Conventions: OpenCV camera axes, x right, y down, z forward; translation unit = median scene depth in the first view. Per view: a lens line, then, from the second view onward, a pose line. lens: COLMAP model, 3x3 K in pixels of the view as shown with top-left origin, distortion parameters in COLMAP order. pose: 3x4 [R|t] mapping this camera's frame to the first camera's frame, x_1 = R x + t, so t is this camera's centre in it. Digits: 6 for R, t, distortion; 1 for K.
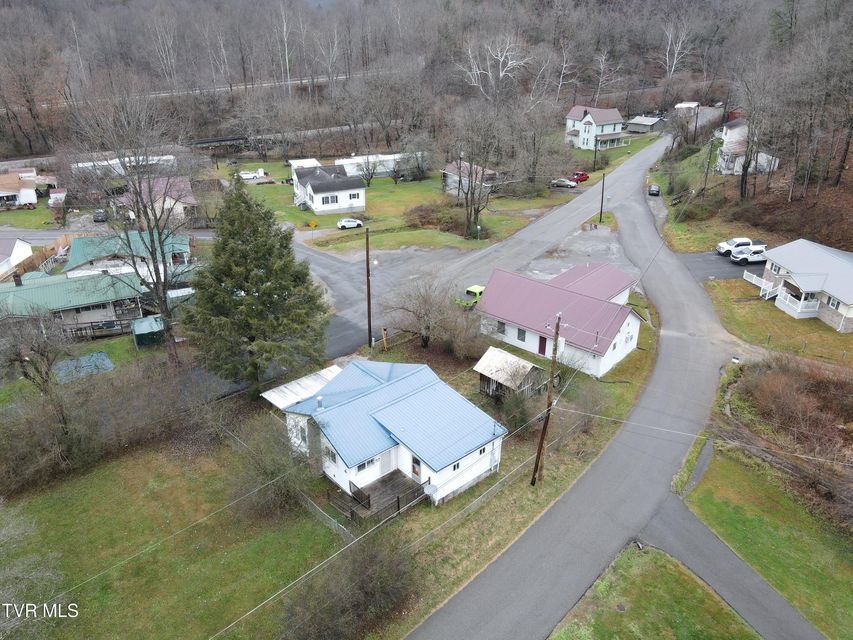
lens RADIAL K [[627.4, 0, 421.0], [0, 627.4, 316.3], [0, 0, 1]] dist [0.009736, 0.020784]
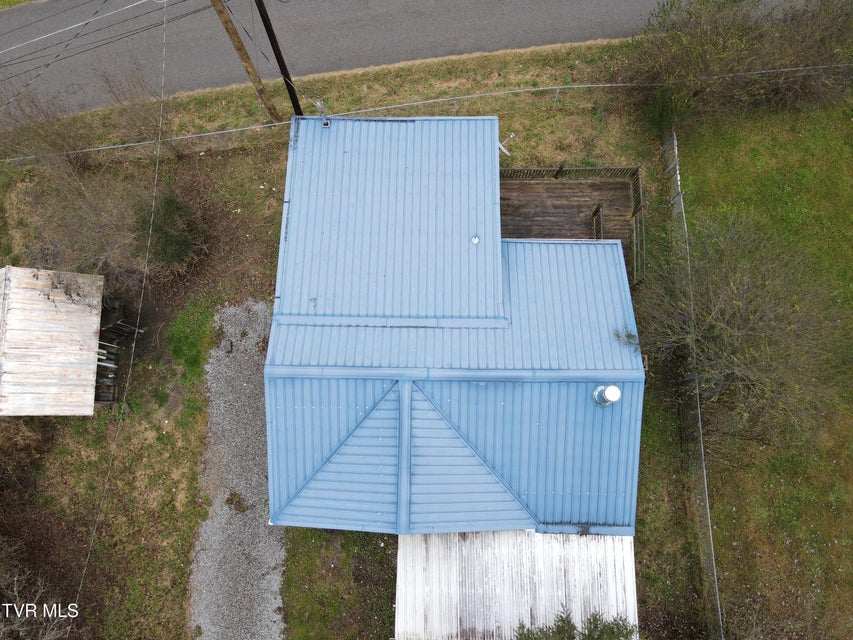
lens RADIAL K [[627.4, 0, 426.2], [0, 627.4, 316.7], [0, 0, 1]] dist [0.009736, 0.020784]
pose [[-0.742660, -0.655166, 0.138618, -0.036749], [0.303655, -0.144967, 0.941689, -0.093151], [-0.596867, 0.741446, 0.306605, 0.334889]]
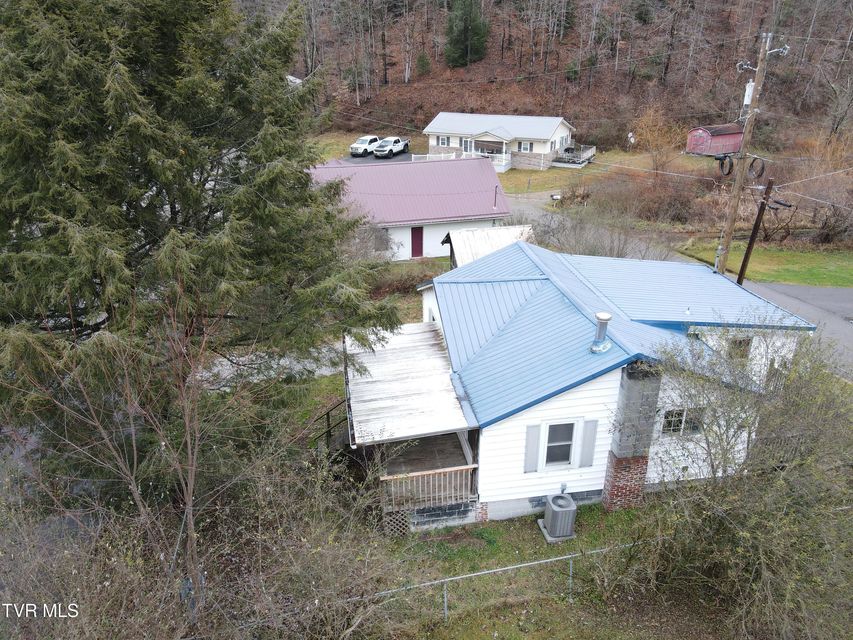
lens RADIAL K [[627.4, 0, 427.5], [0, 627.4, 317.2], [0, 0, 1]] dist [0.009736, 0.020784]
pose [[0.532643, -0.341245, 0.774496, -0.190298], [0.369100, 0.917162, 0.150264, 0.011751], [-0.761615, 0.205829, 0.614473, 0.308512]]
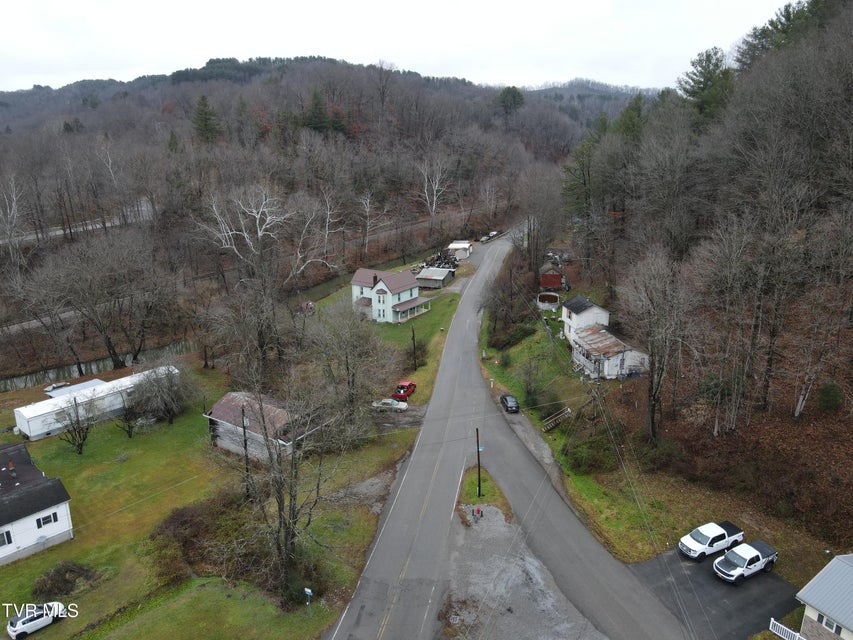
lens RADIAL K [[627.4, 0, 425.6], [0, 627.4, 314.6], [0, 0, 1]] dist [0.009736, 0.020784]
pose [[0.915955, -0.113623, 0.384859, 0.002476], [0.175421, 0.975957, -0.129364, -0.230096], [-0.360907, 0.186004, 0.913865, 0.340830]]
